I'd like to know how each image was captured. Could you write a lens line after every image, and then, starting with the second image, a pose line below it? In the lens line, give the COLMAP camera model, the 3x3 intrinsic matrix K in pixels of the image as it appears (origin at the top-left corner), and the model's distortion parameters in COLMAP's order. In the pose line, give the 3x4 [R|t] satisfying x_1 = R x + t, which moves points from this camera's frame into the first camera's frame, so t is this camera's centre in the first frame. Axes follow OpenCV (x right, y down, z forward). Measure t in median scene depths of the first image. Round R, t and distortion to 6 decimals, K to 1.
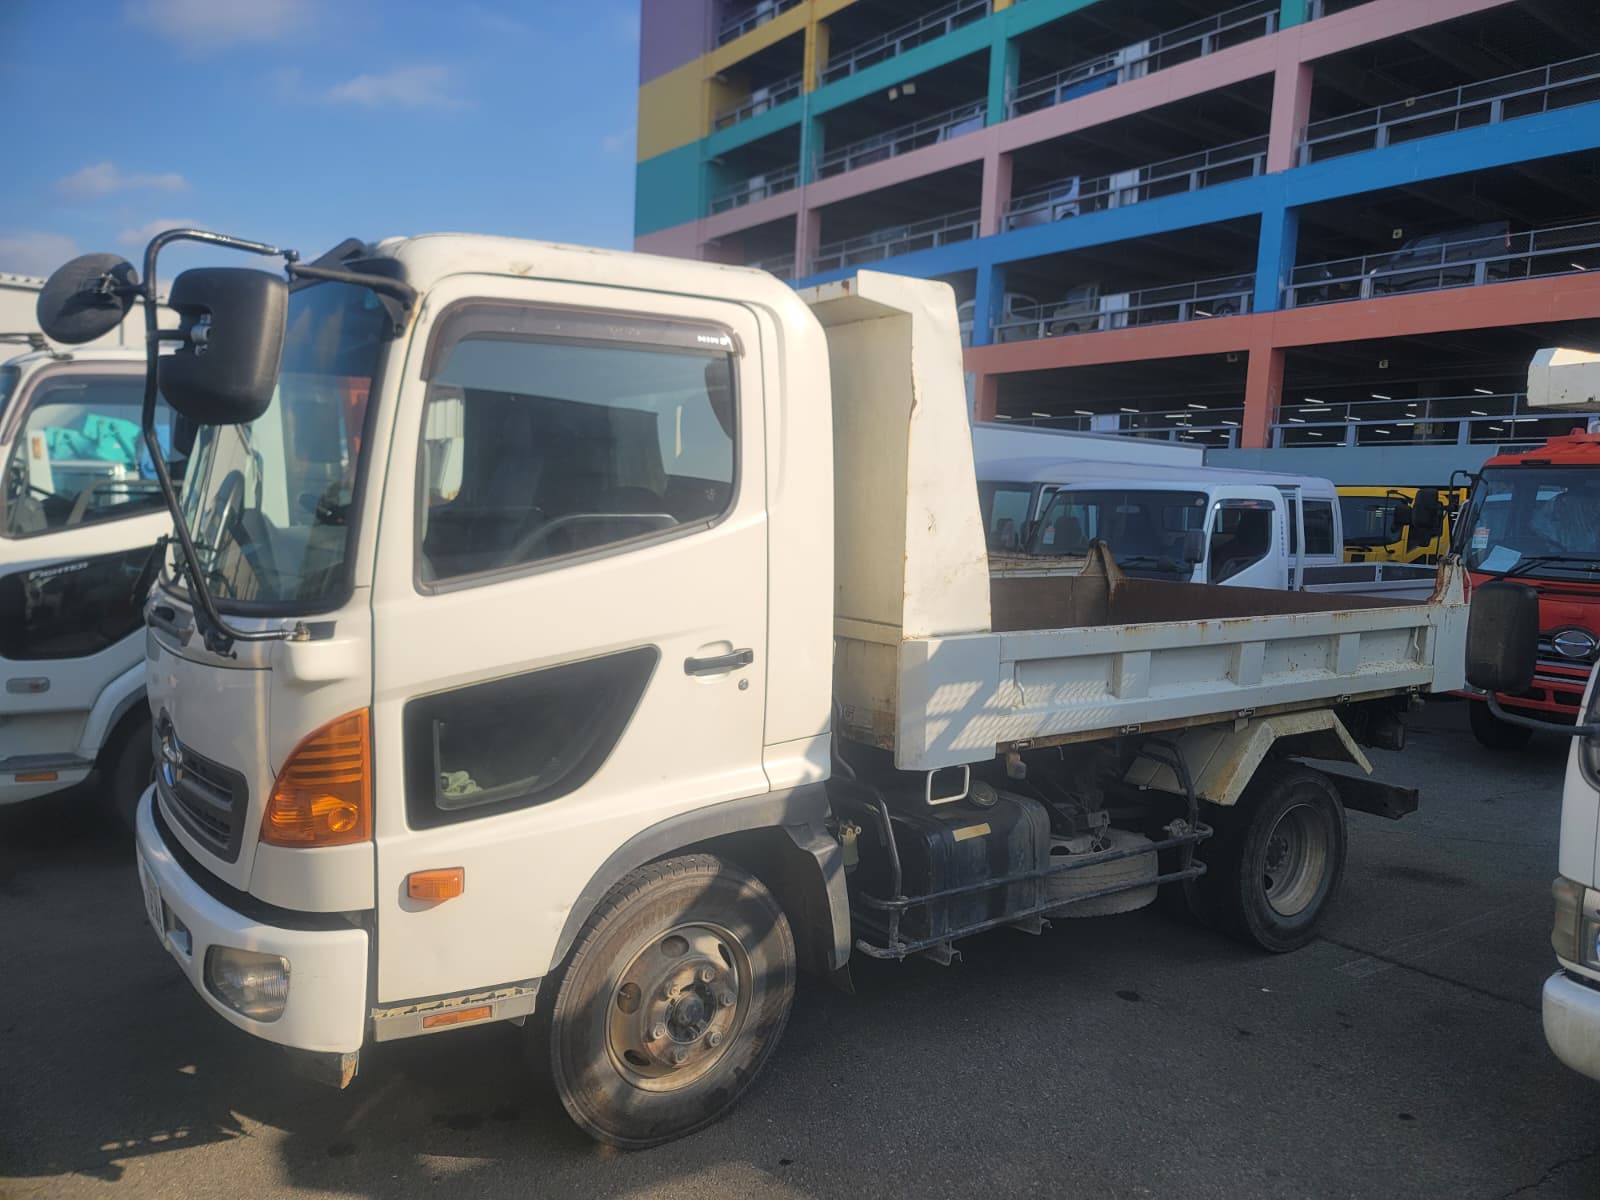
lens RADIAL K [[1177.4, 0, 820.1], [0, 1177.4, 588.3], [0, 0, 1]] dist [0.075337, -0.063243]
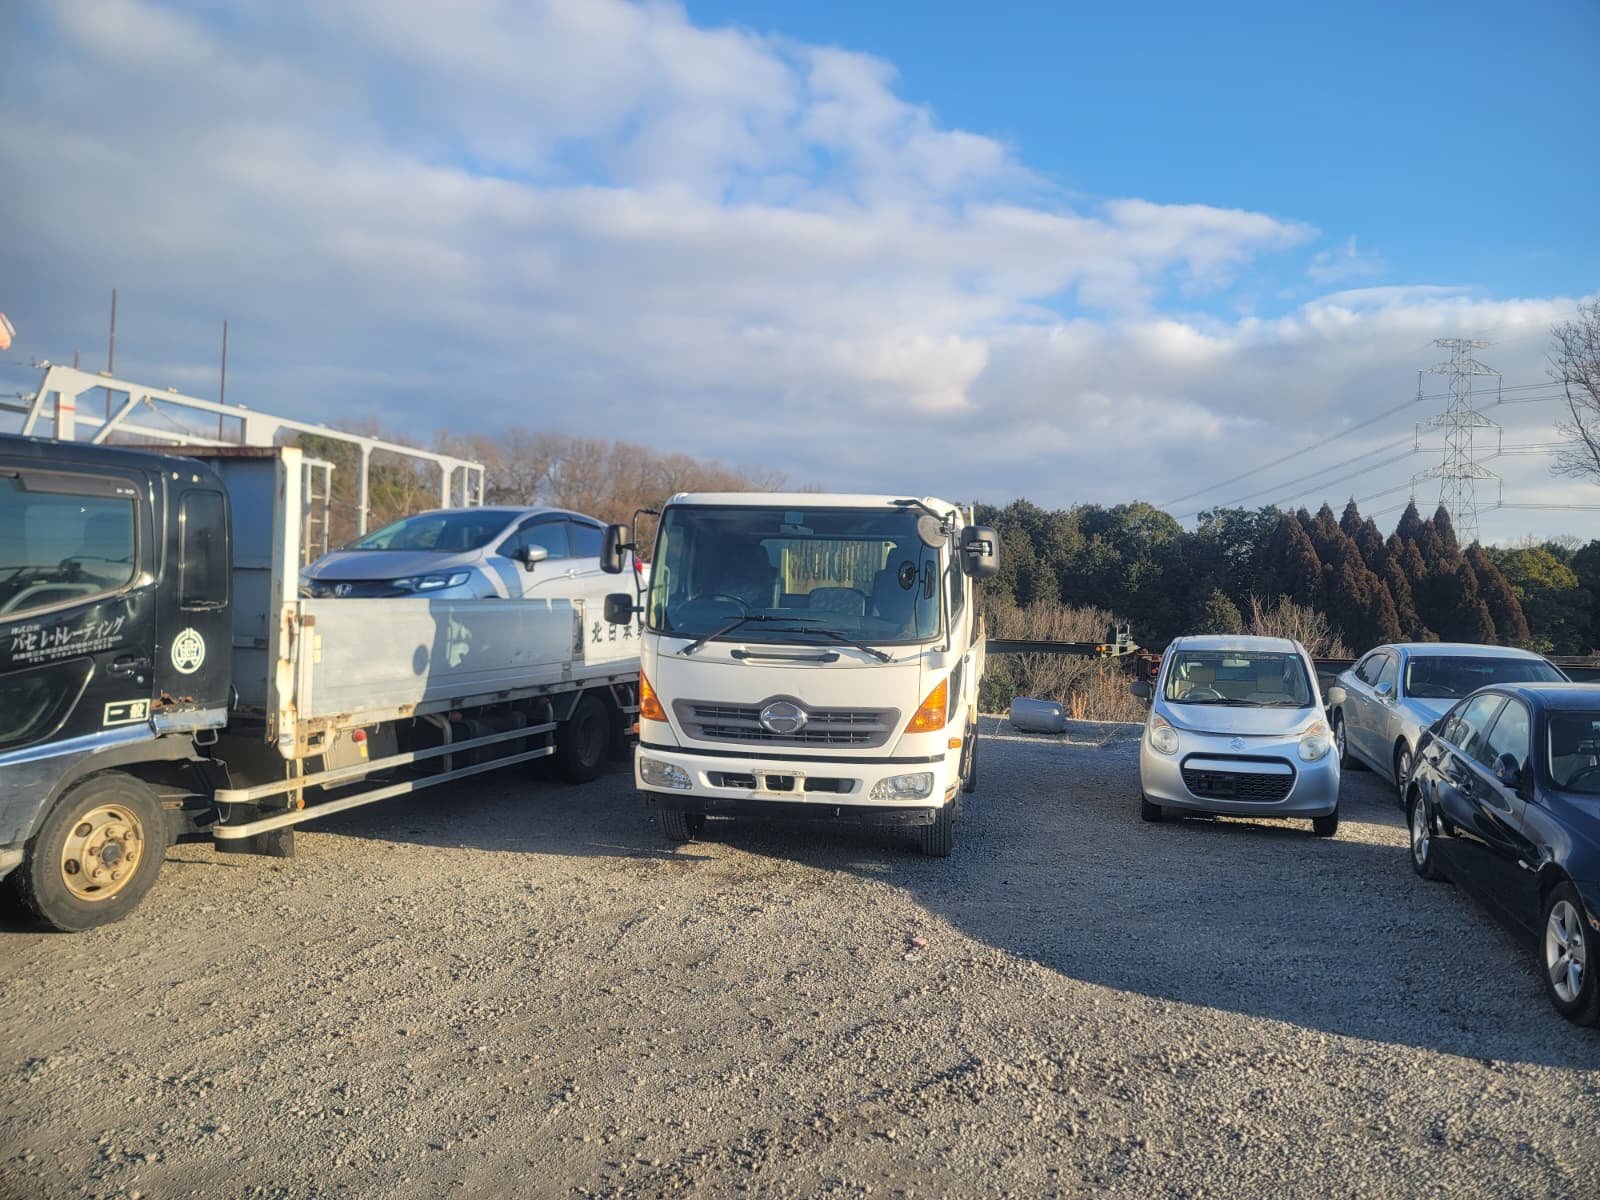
lens RADIAL K [[1177.4, 0, 809.2], [0, 1177.4, 613.4], [0, 0, 1]] dist [0.075337, -0.063243]
pose [[0.721442, -0.022143, 0.692120, -1.770053], [0.042335, 0.999029, -0.012166, -0.017570], [-0.691179, 0.038078, 0.721680, -0.518097]]
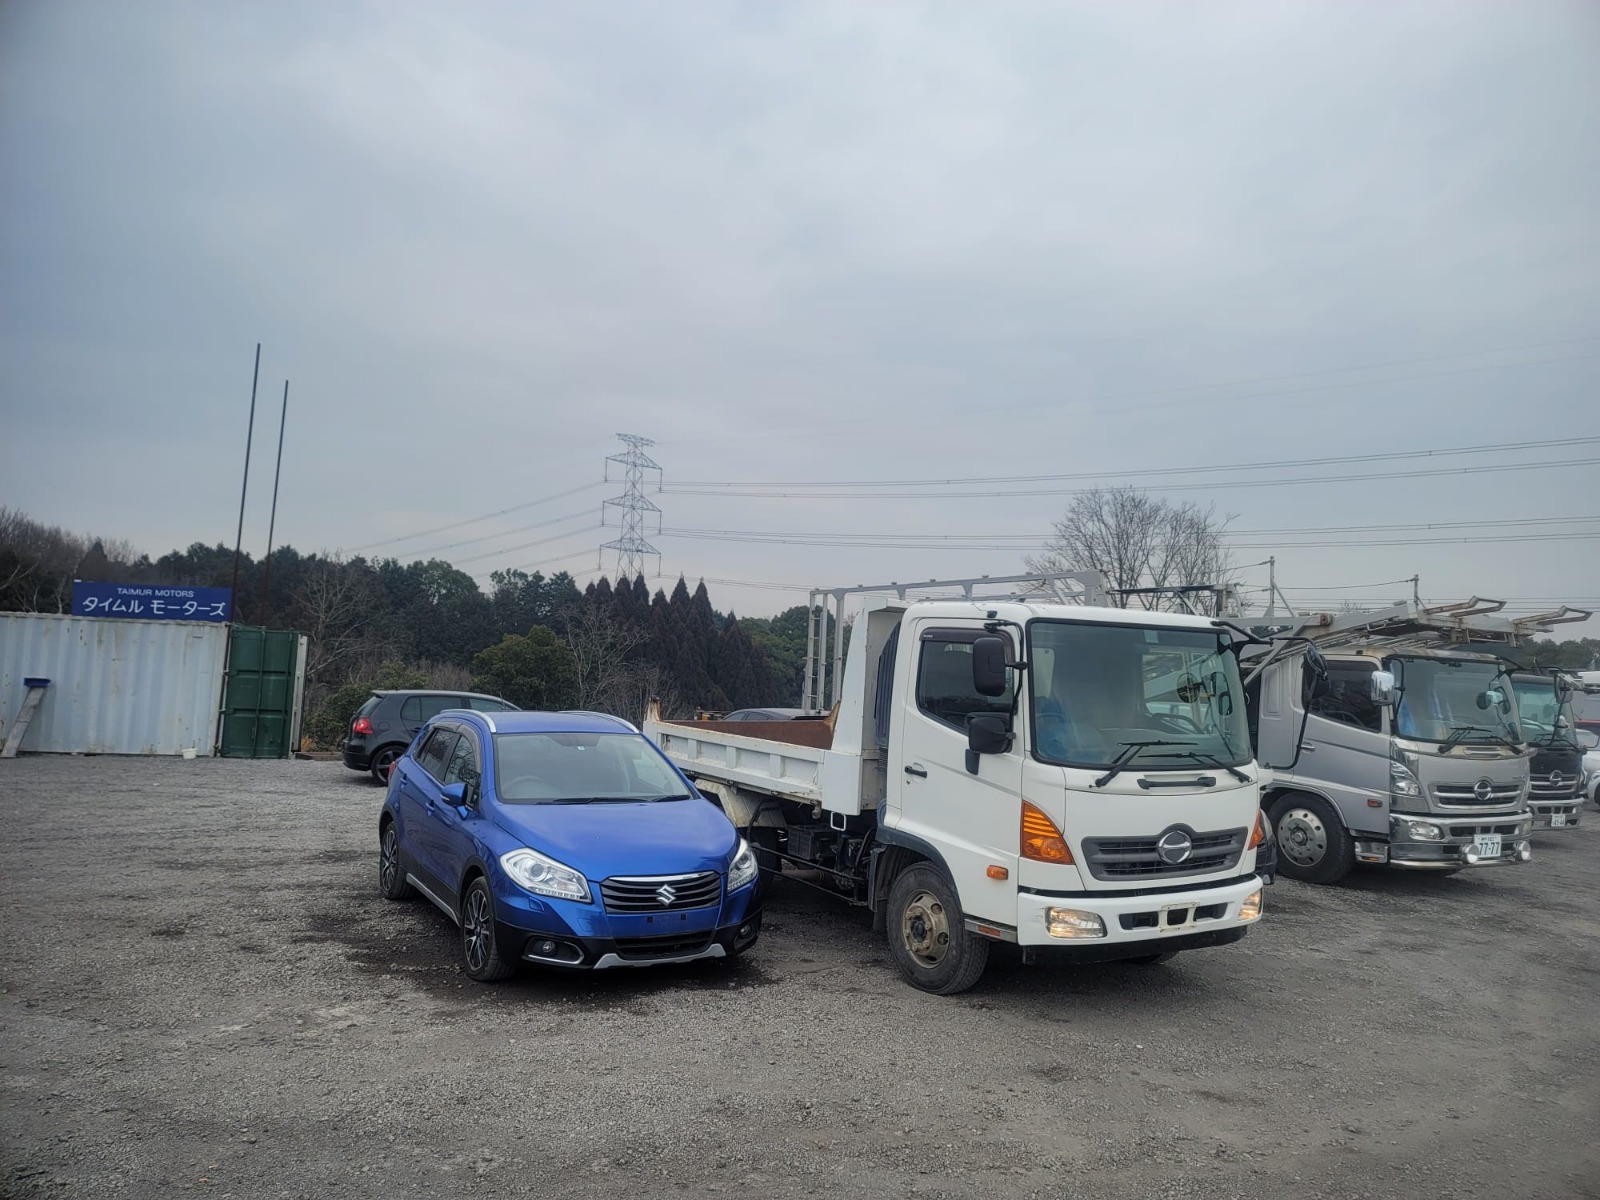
lens RADIAL K [[1177.4, 0, 812.0], [0, 1177.4, 611.8], [0, 0, 1]] dist [0.075337, -0.063243]
pose [[0.082030, 0.009378, 0.996586, -2.374867], [0.037569, 0.999216, -0.012495, -0.238154], [-0.995921, 0.038465, 0.081614, 1.294038]]
